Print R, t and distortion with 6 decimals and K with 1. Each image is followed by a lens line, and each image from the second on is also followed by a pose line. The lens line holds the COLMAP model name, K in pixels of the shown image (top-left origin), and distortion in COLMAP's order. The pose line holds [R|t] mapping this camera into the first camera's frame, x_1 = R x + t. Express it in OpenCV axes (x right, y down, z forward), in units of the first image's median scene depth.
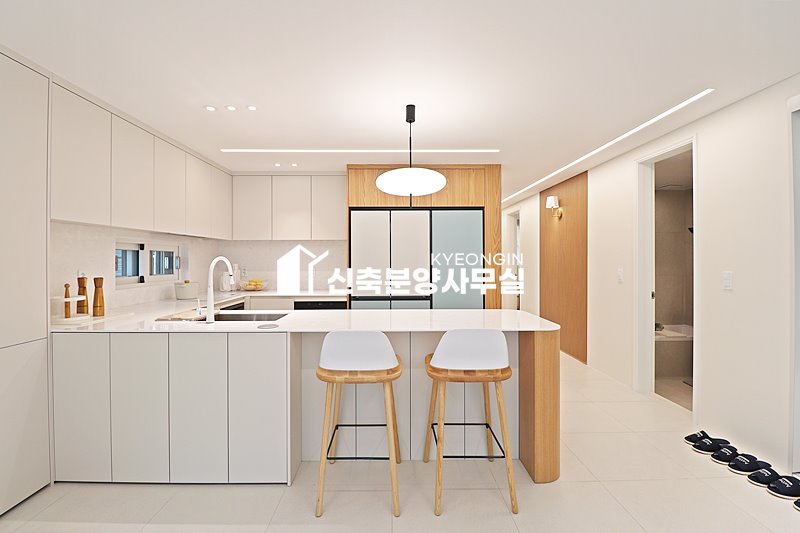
lens RADIAL K [[371.4, 0, 393.5], [0, 371.4, 265.0], [0, 0, 1]] dist [-0.014461, -0.005255]
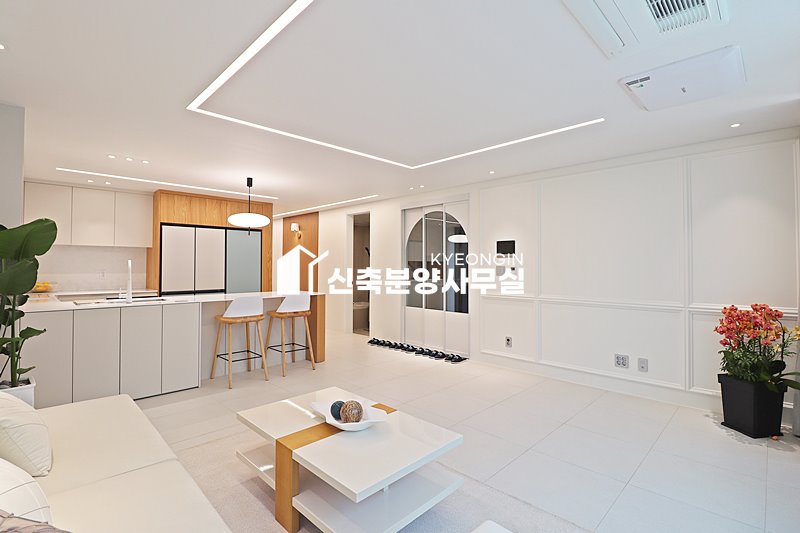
lens RADIAL K [[371.4, 0, 399.3], [0, 371.4, 264.2], [0, 0, 1]] dist [-0.014461, -0.005255]
pose [[0.712361, 0.009311, 0.701752, -0.433804], [0.003993, 0.999842, -0.017320, 0.014041], [-0.701802, 0.015140, 0.712211, -0.496570]]
